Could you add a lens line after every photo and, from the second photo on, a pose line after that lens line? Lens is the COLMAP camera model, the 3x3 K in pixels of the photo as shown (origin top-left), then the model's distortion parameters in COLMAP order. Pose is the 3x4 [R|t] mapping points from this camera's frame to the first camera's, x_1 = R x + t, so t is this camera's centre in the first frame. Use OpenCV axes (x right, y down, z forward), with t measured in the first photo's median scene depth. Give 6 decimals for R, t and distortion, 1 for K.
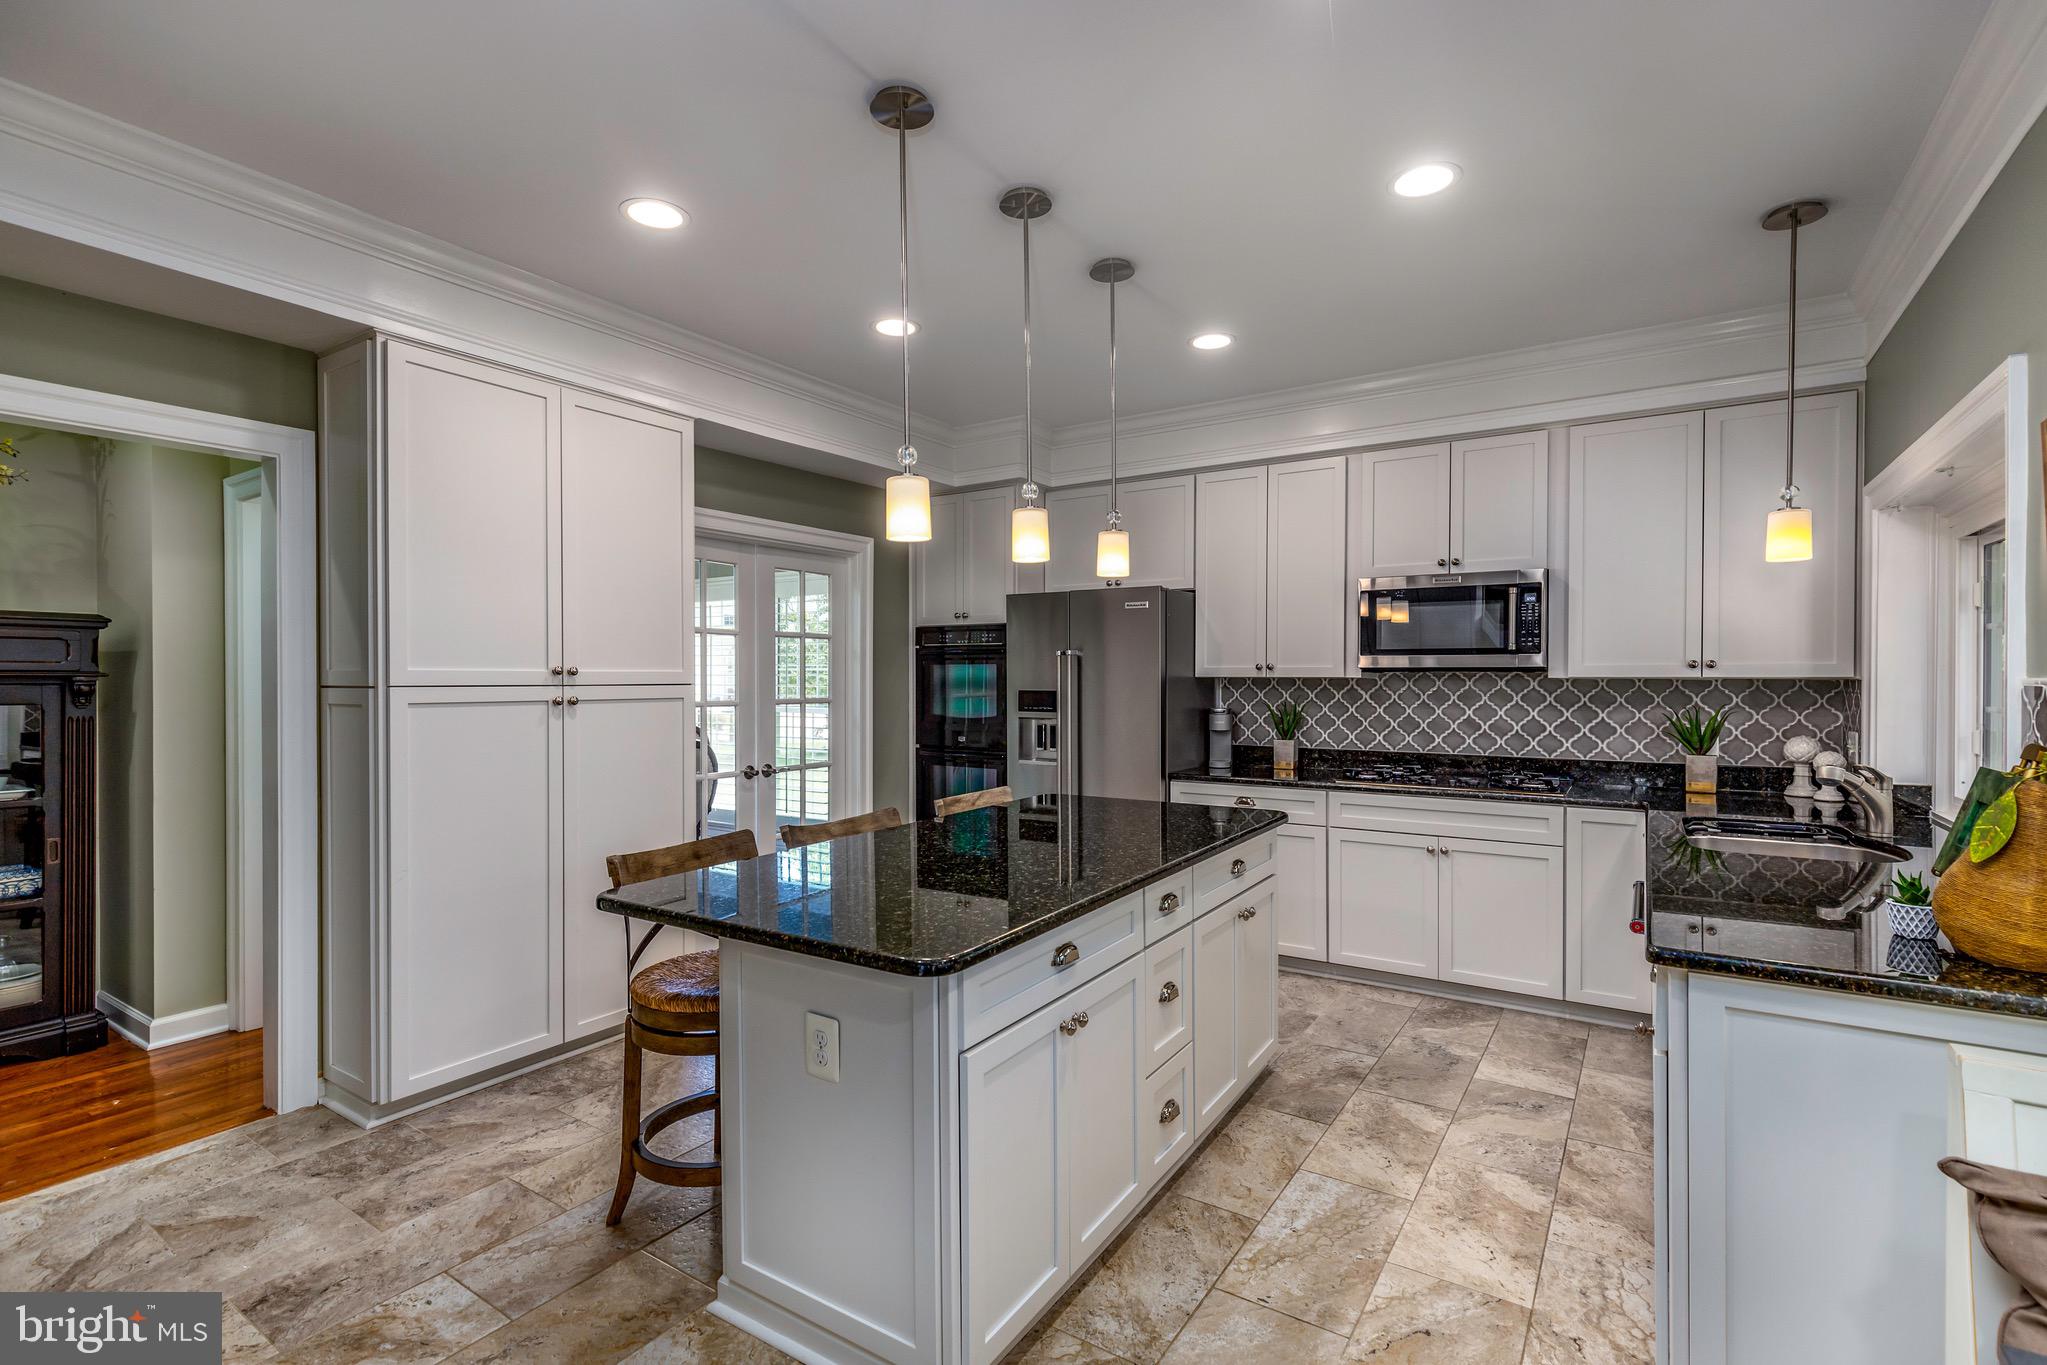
lens RADIAL K [[932.1, 0, 1023.5], [0, 932.1, 682.5], [0, 0, 1]] dist [0.002274, 0.000069]
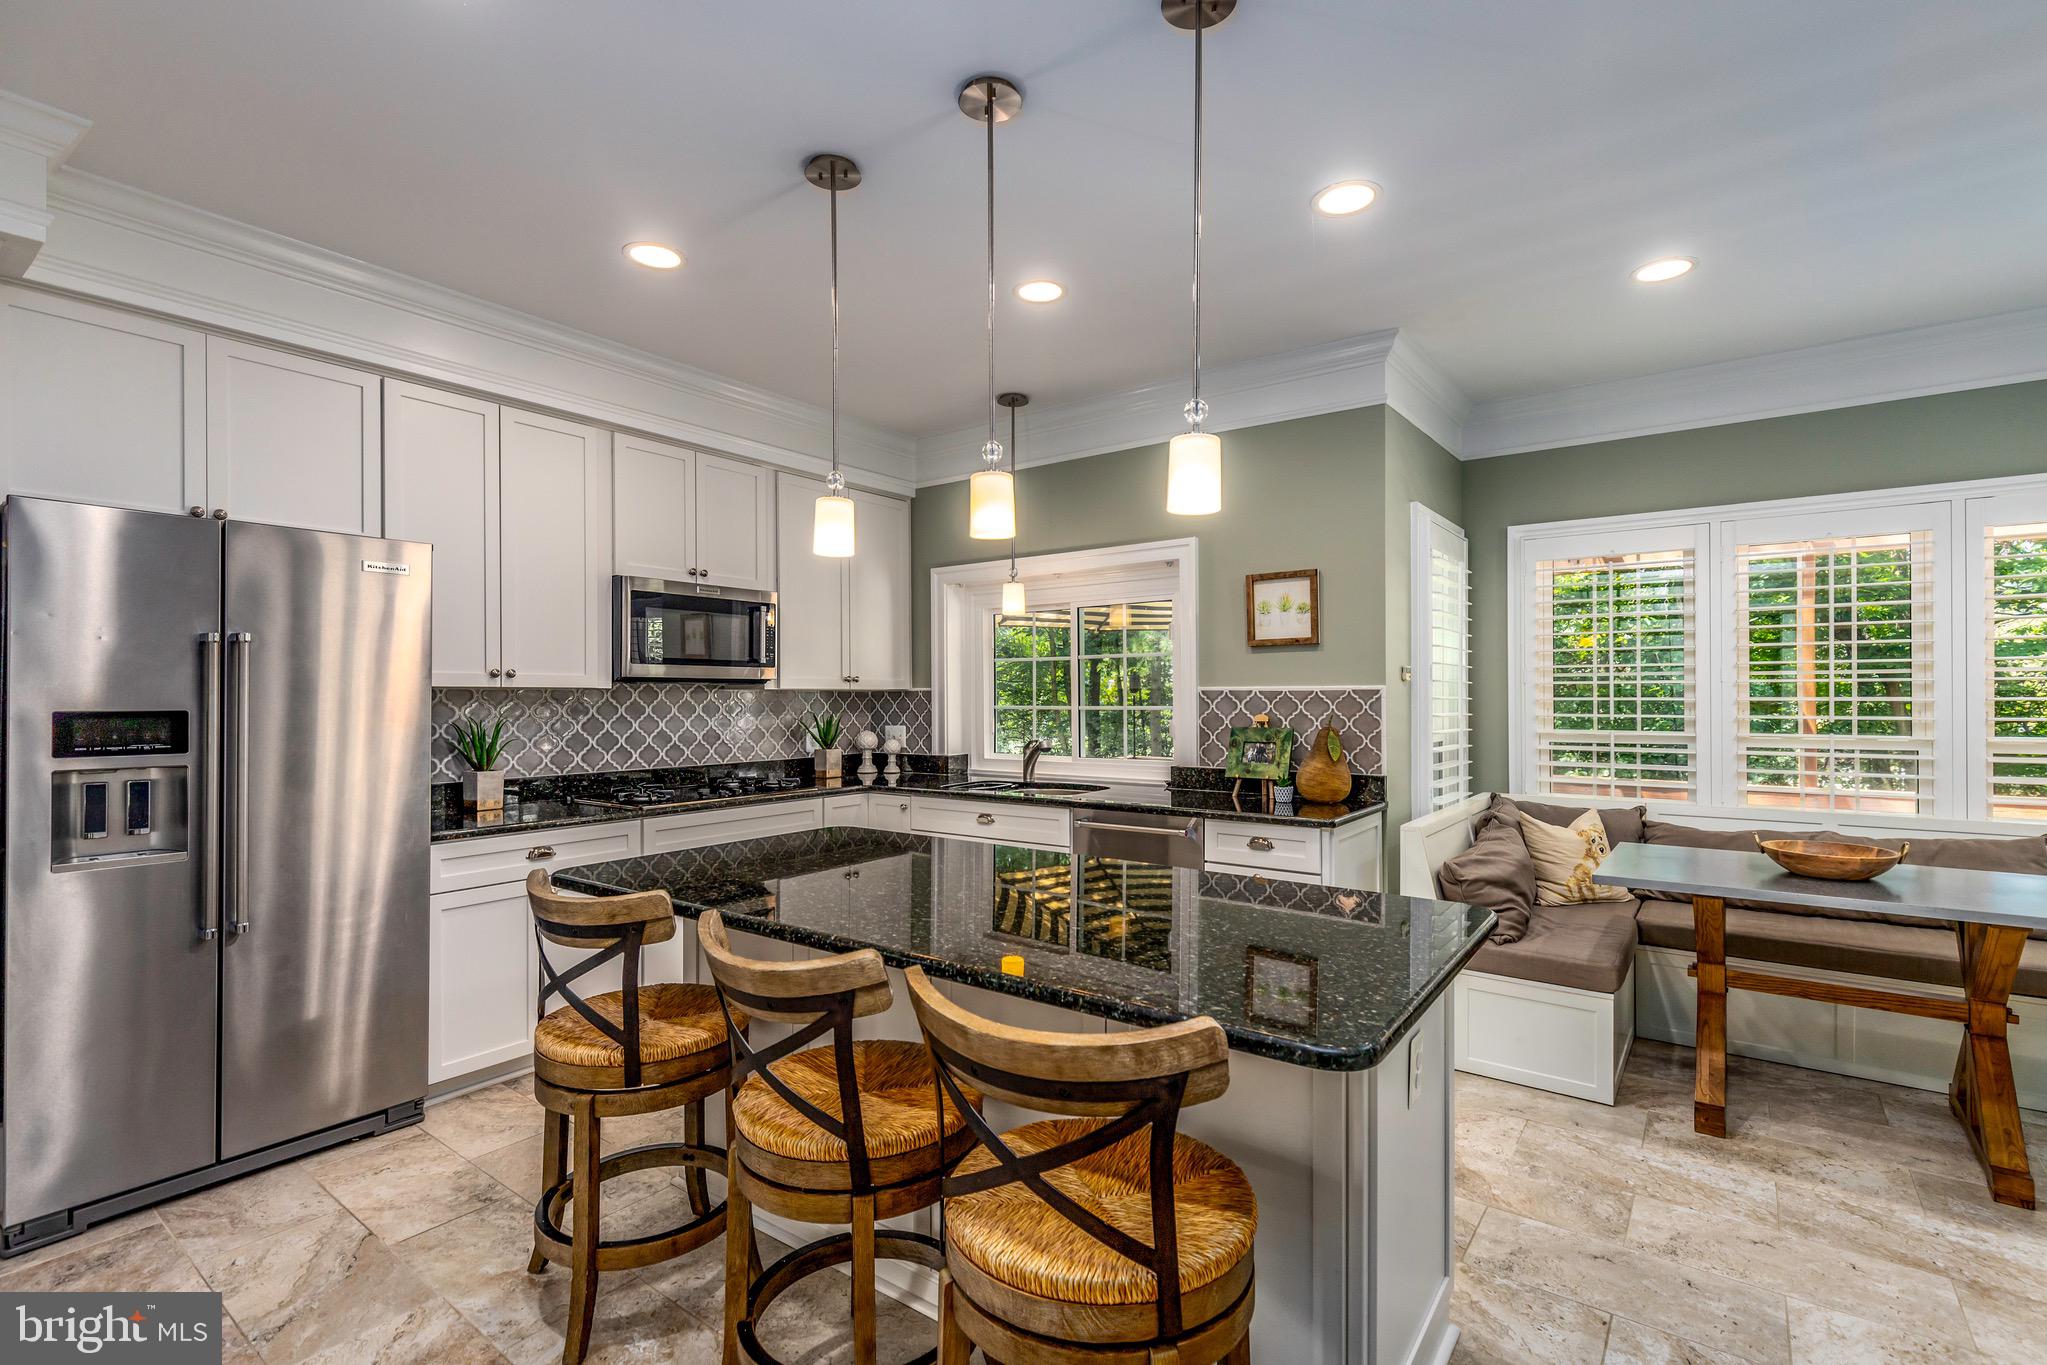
lens RADIAL K [[953.8, 0, 1023.5], [0, 953.8, 682.5], [0, 0, 1]] dist [0.004324, 0.000291]
pose [[0.044046, 0.015930, 0.998903, -0.522667], [0.011676, 0.999796, -0.016459, 0.008666], [-0.998961, 0.012388, 0.043851, 0.590450]]
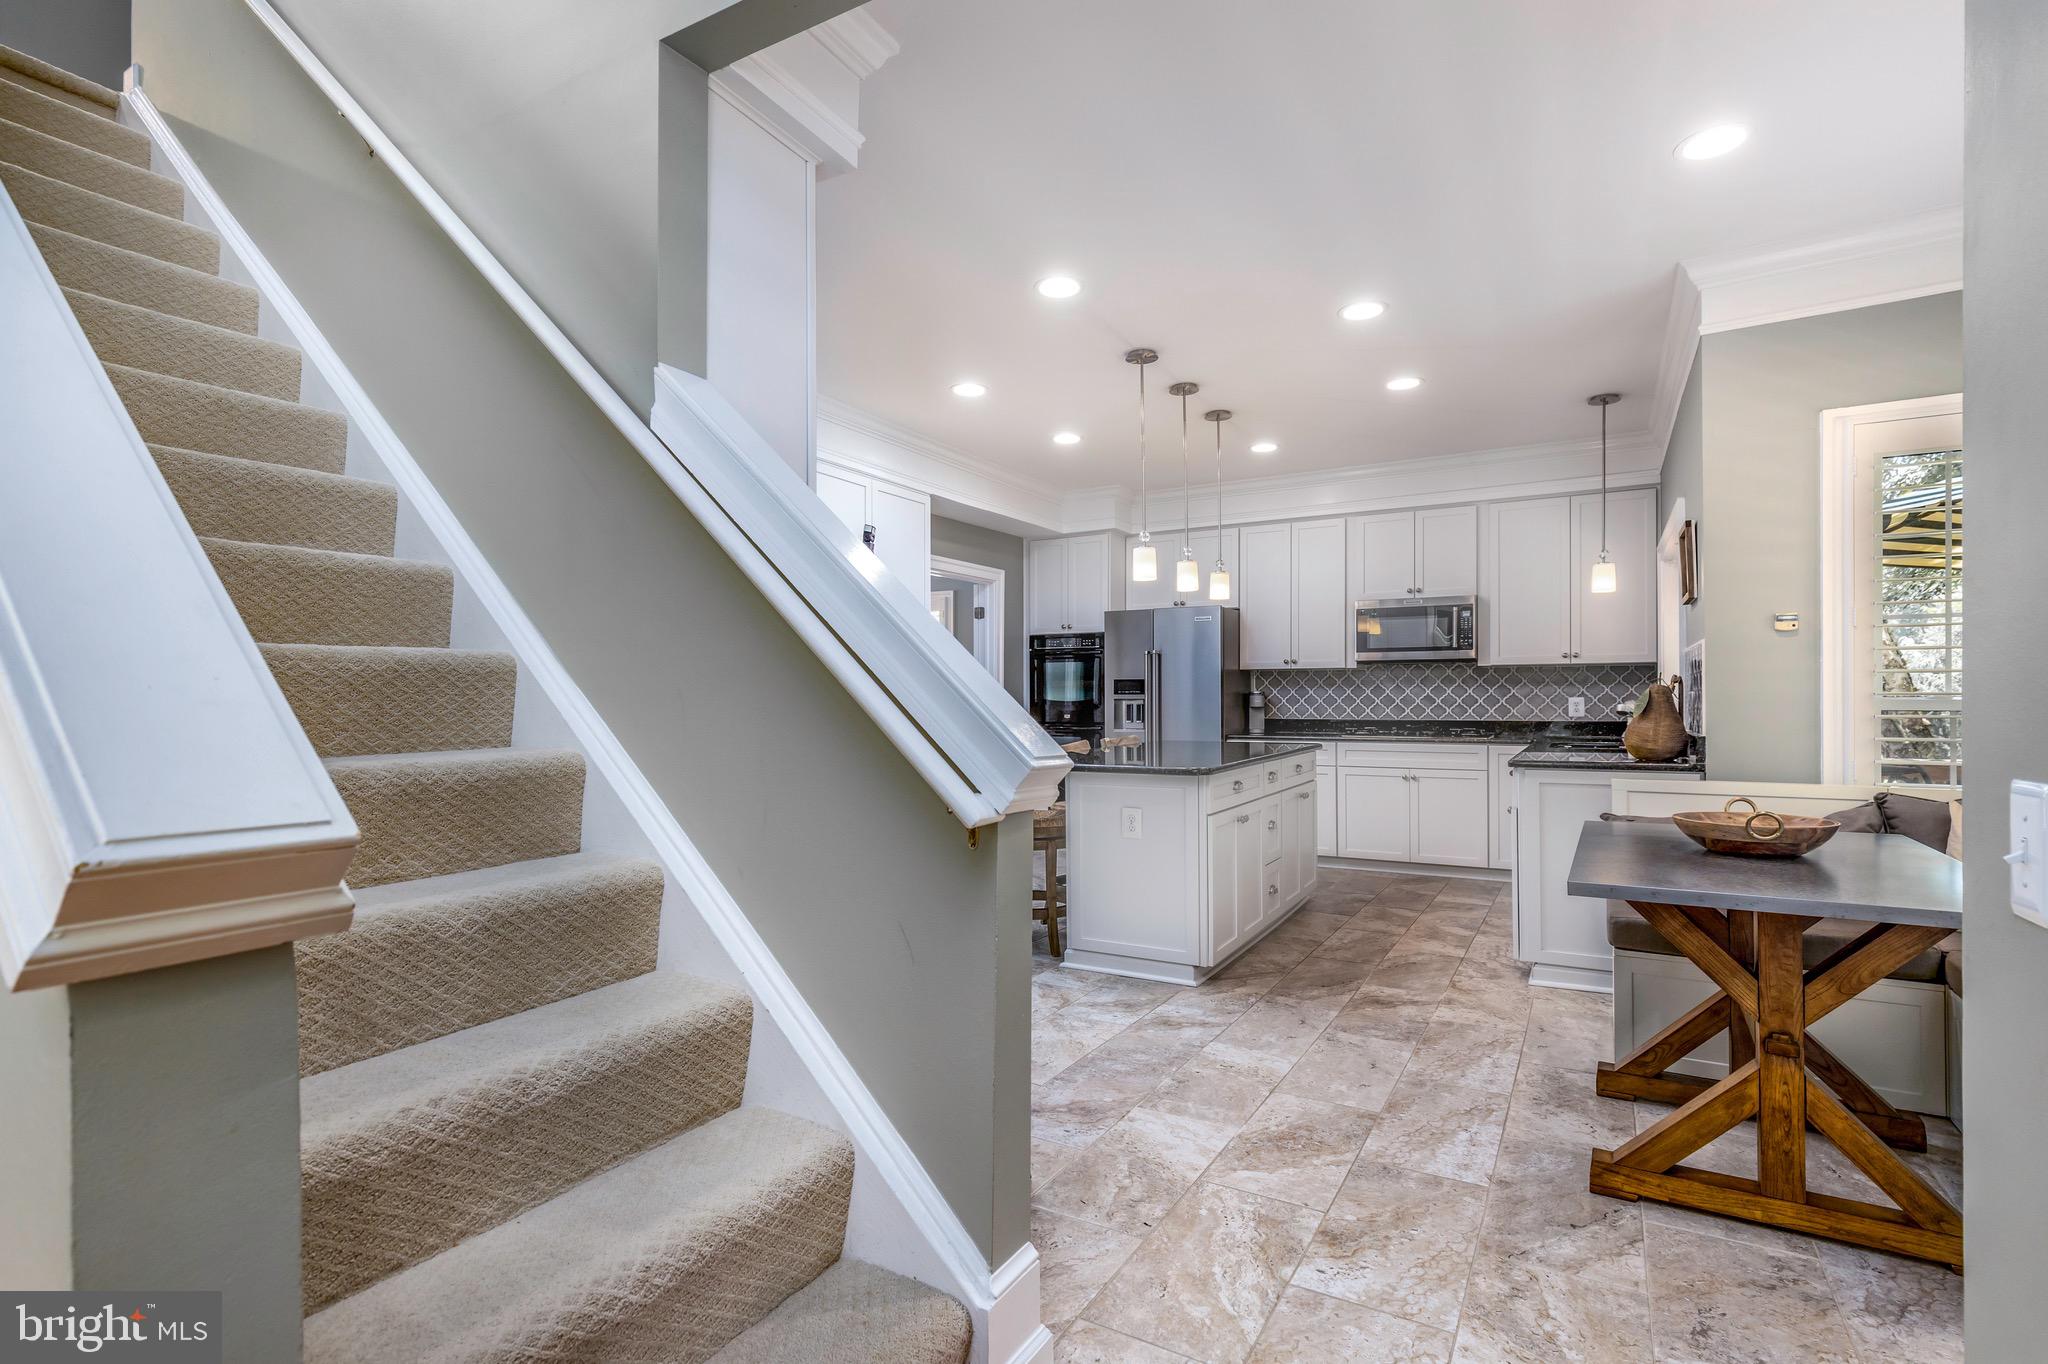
lens RADIAL K [[955.1, 0, 1027.2], [0, 955.1, 695.0], [0, 0, 1]] dist [-0.000007, 0.000153]
pose [[0.998511, -0.001825, 0.054520, -0.248608], [0.002503, 0.999920, -0.012364, 0.056861], [-0.054493, 0.012482, 0.998436, -0.496615]]
